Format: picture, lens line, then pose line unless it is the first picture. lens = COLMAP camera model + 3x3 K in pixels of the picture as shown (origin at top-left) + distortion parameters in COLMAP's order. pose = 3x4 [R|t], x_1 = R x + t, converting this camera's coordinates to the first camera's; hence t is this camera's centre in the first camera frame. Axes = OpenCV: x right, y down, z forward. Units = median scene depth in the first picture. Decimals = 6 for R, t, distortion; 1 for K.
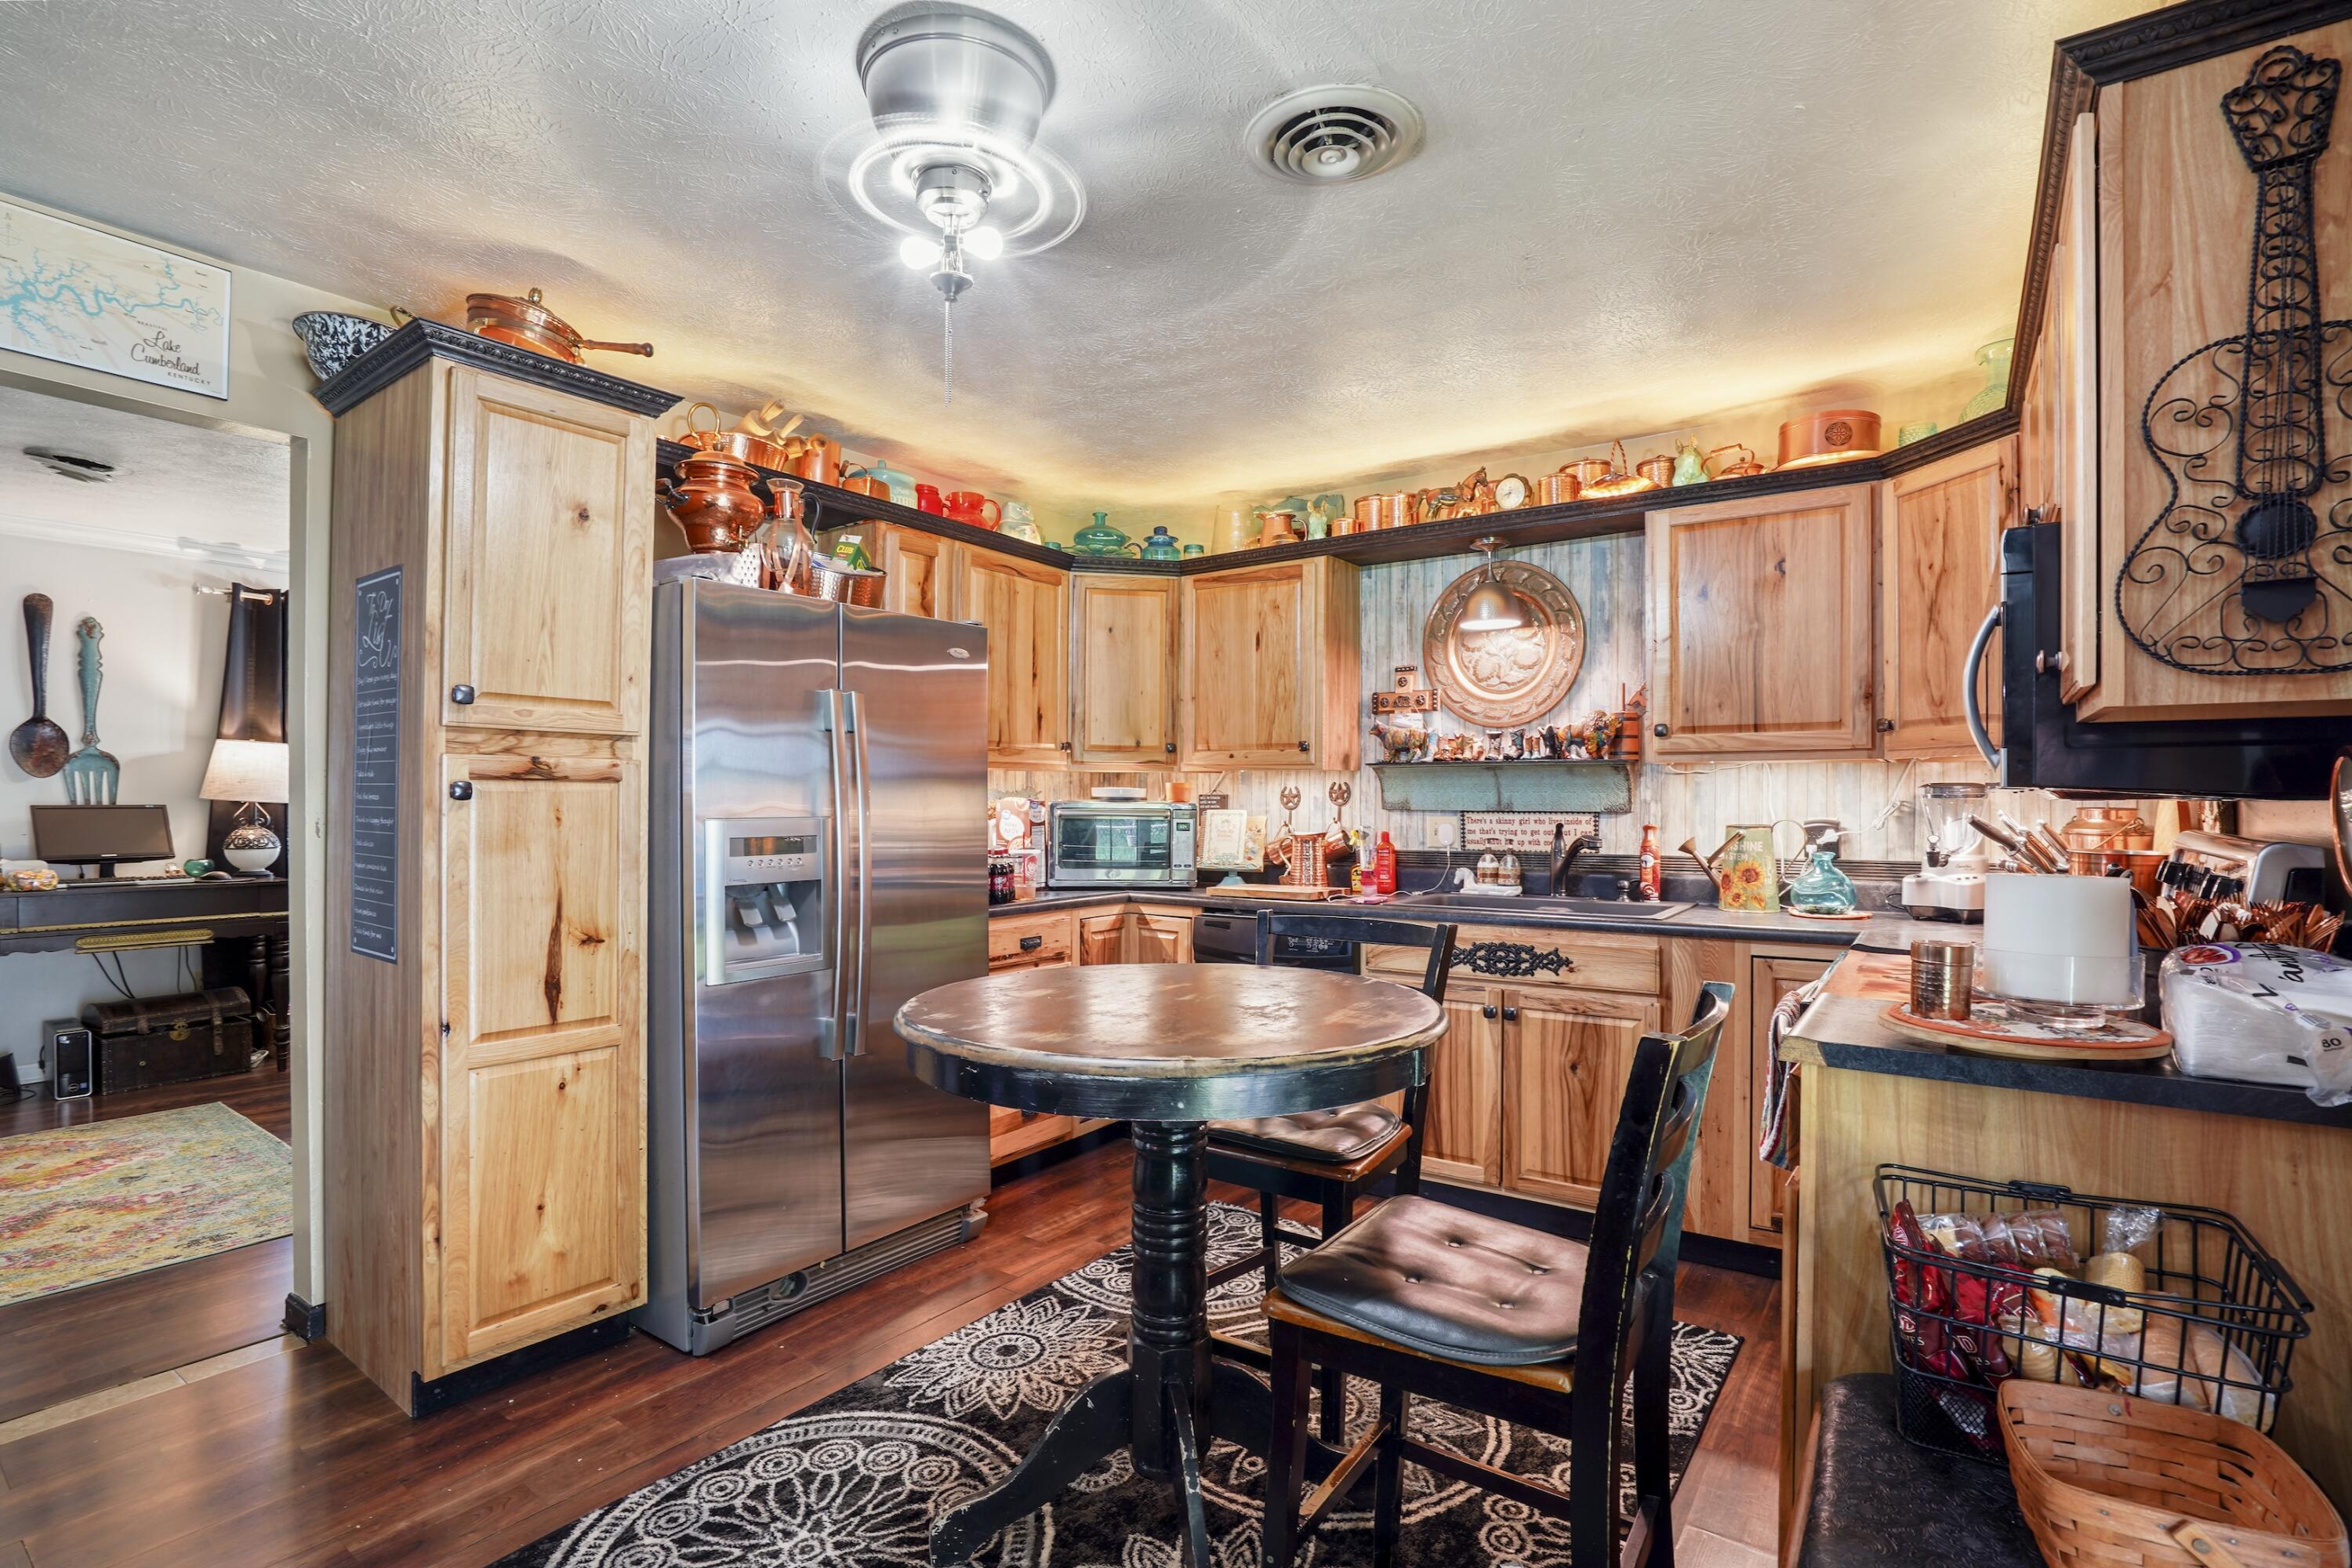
lens RADIAL K [[1082.4, 0, 1172.9], [0, 1082.4, 800.2], [0, 0, 1]] dist [-0.024208, 0.003176]
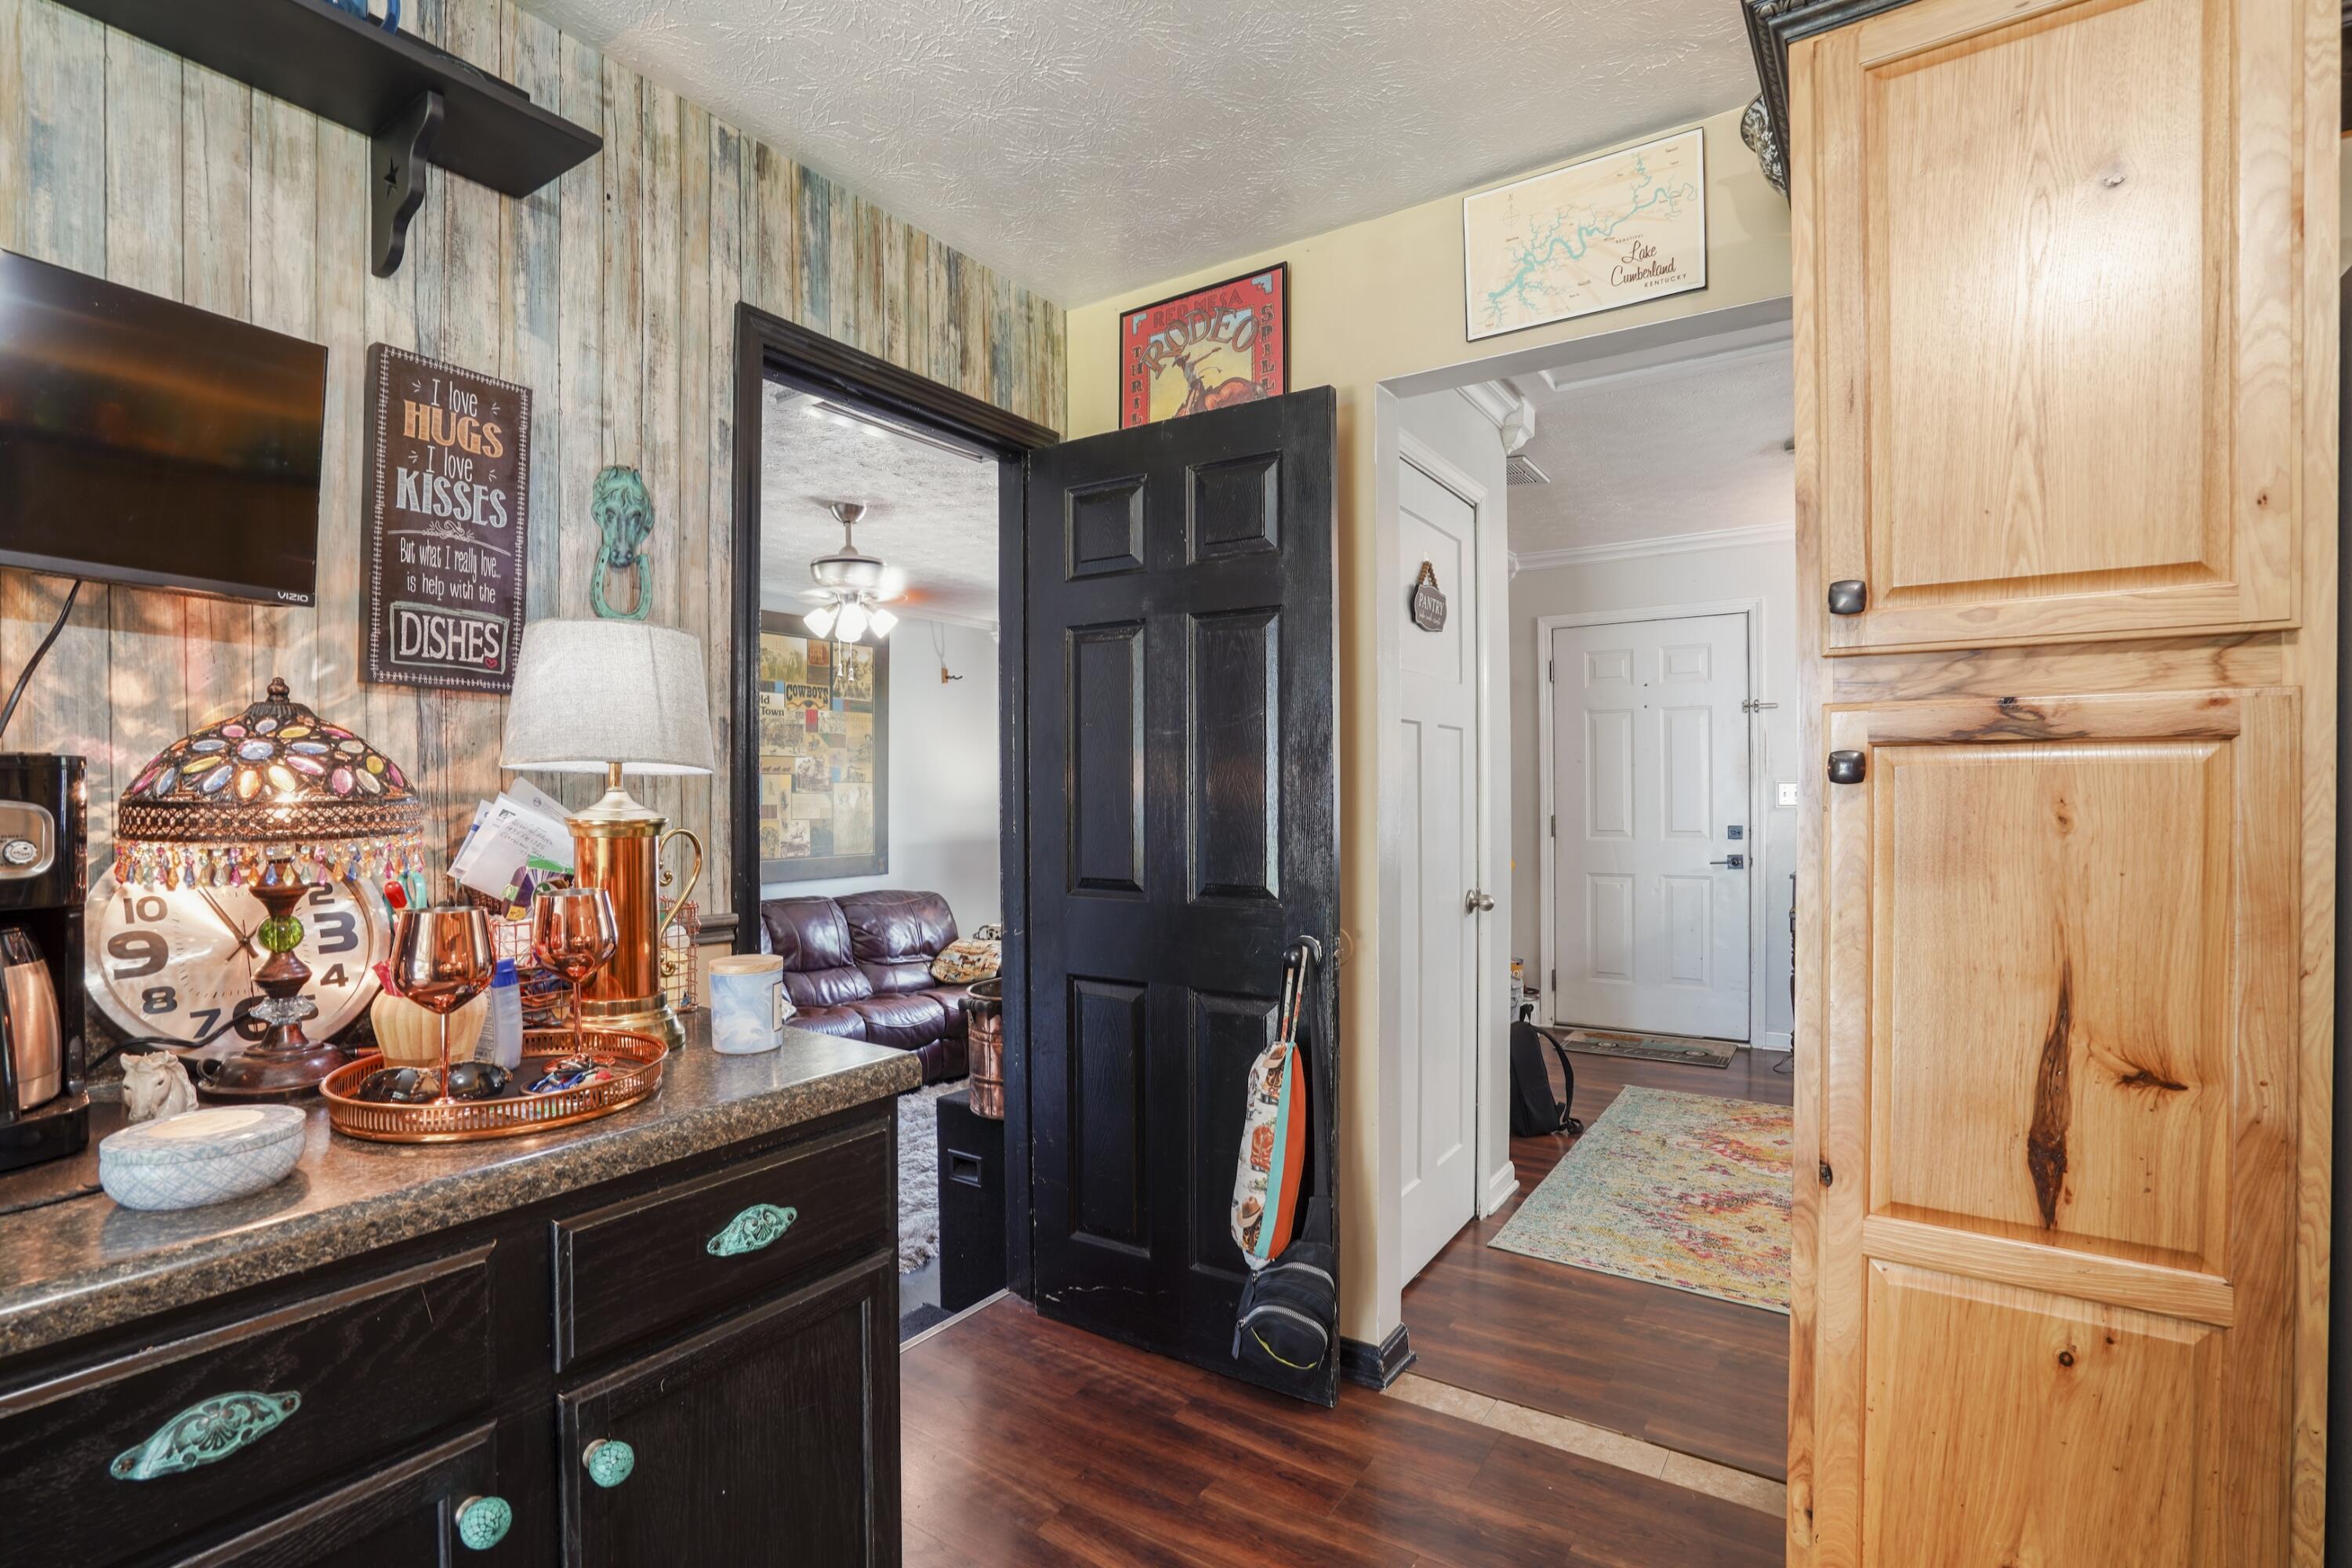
lens RADIAL K [[1082.4, 0, 1177.4], [0, 1082.4, 799.2], [0, 0, 1]] dist [-0.024208, 0.003176]
pose [[0.033799, 0.005149, -0.999415, -0.045854], [0.008703, 0.999947, 0.005446, 0.000931], [0.999391, -0.008882, 0.033752, 0.274017]]
